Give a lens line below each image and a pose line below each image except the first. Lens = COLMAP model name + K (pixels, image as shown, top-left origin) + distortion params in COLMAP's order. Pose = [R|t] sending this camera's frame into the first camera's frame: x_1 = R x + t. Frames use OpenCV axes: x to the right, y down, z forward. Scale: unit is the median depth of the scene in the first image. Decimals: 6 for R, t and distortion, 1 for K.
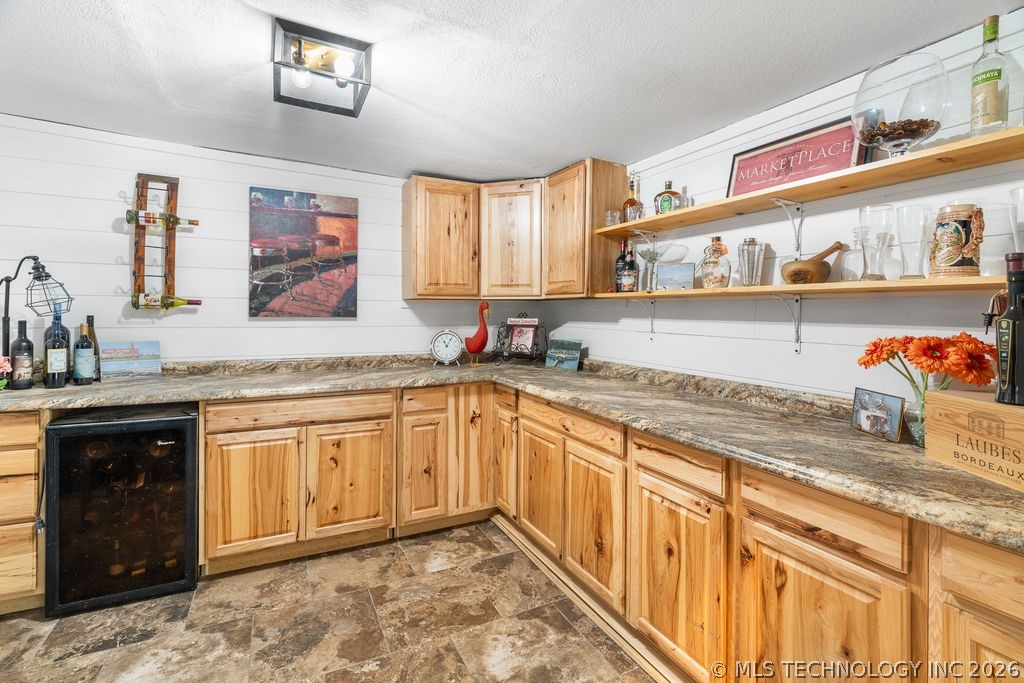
lens RADIAL K [[470.5, 0, 508.6], [0, 470.5, 311.6], [0, 0, 1]] dist [-0.011571, 0.003303]
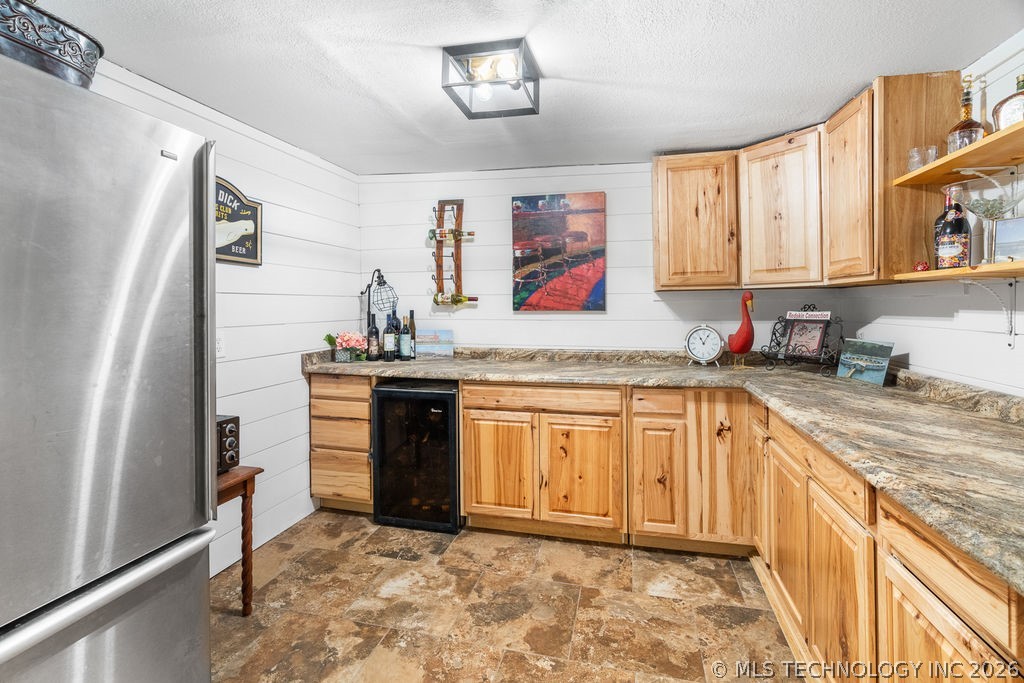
lens RADIAL K [[470.5, 0, 512.8], [0, 470.5, 302.6], [0, 0, 1]] dist [-0.011571, 0.003303]
pose [[0.763328, -0.015109, -0.645834, 0.207211], [0.010513, 0.999885, -0.010966, 0.004153], [0.645926, 0.001581, 0.763399, 0.136897]]
